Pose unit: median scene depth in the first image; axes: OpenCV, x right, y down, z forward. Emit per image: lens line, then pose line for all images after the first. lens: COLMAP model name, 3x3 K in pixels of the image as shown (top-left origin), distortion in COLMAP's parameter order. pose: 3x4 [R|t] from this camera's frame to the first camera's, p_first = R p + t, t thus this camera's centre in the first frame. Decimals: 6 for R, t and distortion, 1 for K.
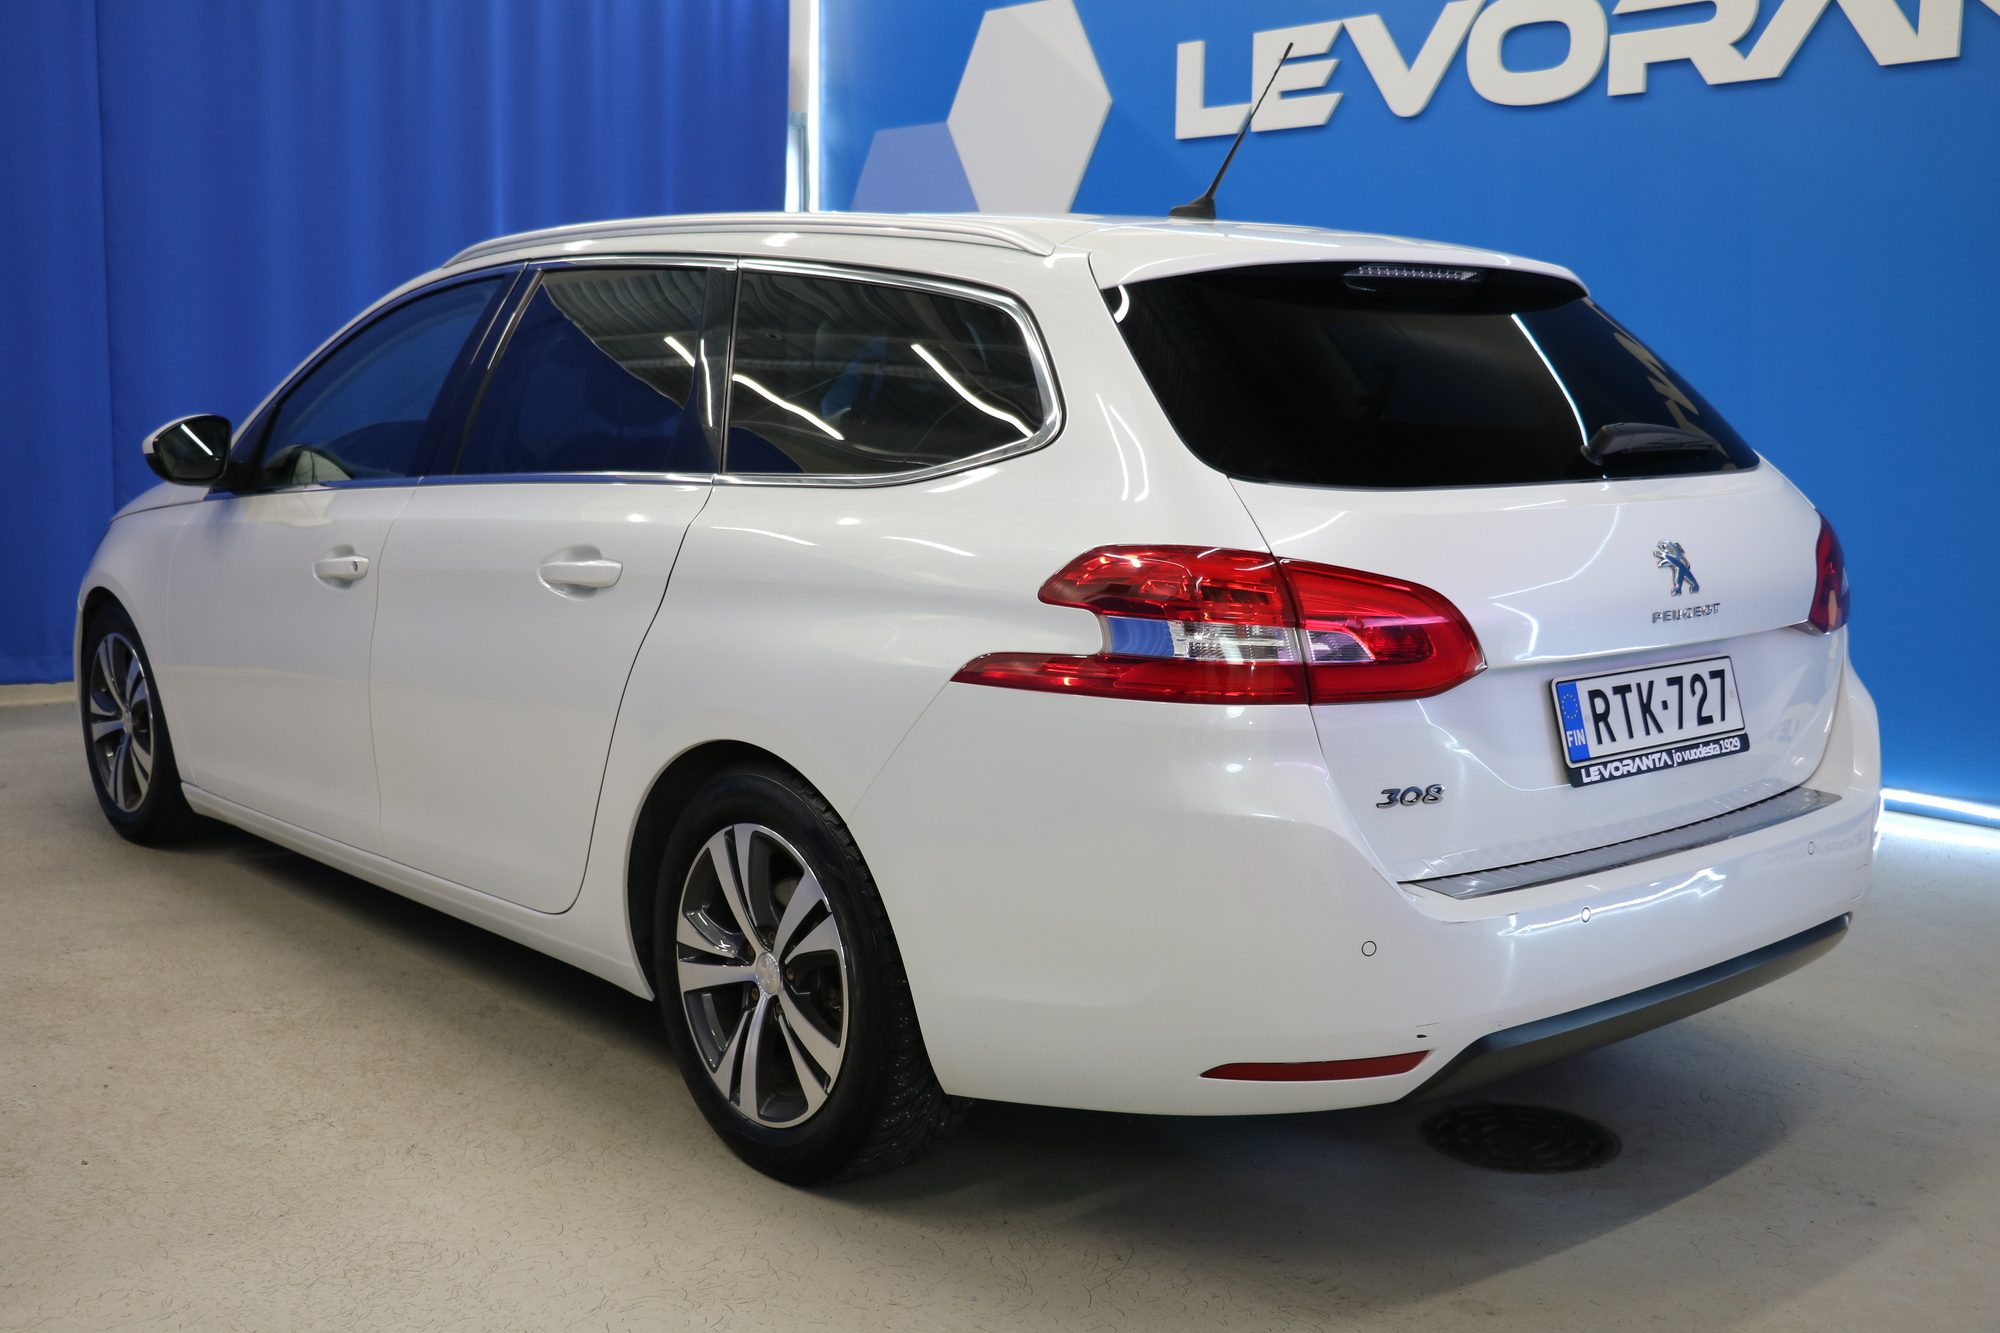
lens RADIAL K [[1940.8, 0, 1000.0], [0, 1940.8, 666.5], [0, 0, 1]] dist [0.011953, 0.006250]
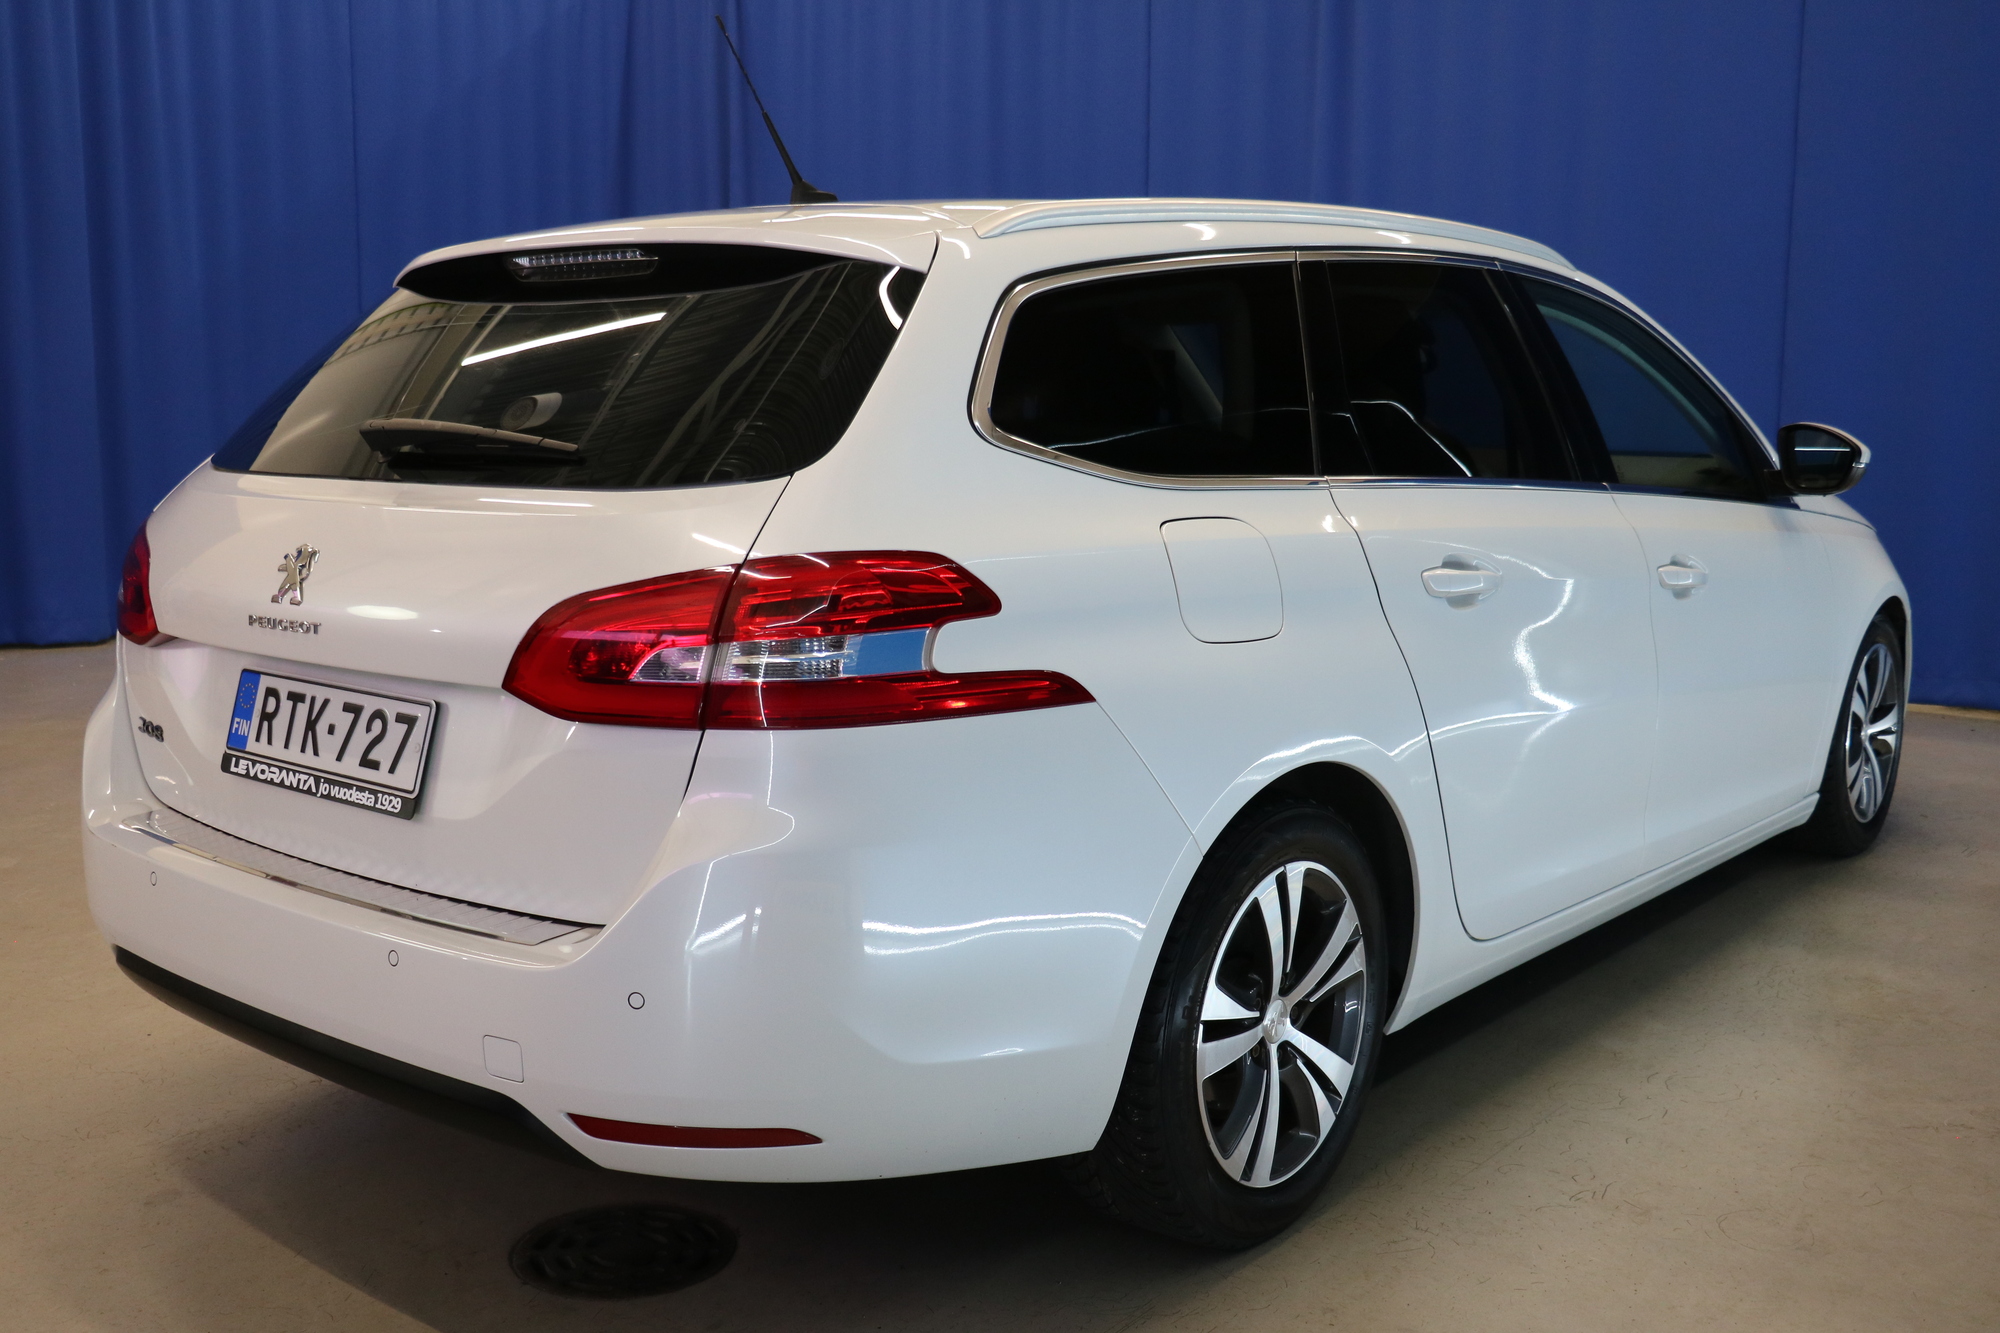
lens RADIAL K [[1814.9, 0, 1000.0], [0, 1814.9, 666.5], [0, 0, 1]] dist [-0.004079, -0.002733]
pose [[0.196969, 0.139708, -0.970405, 1.252313], [-0.141418, 0.983492, 0.112887, -0.152482], [0.970157, 0.114997, 0.213475, 1.147979]]
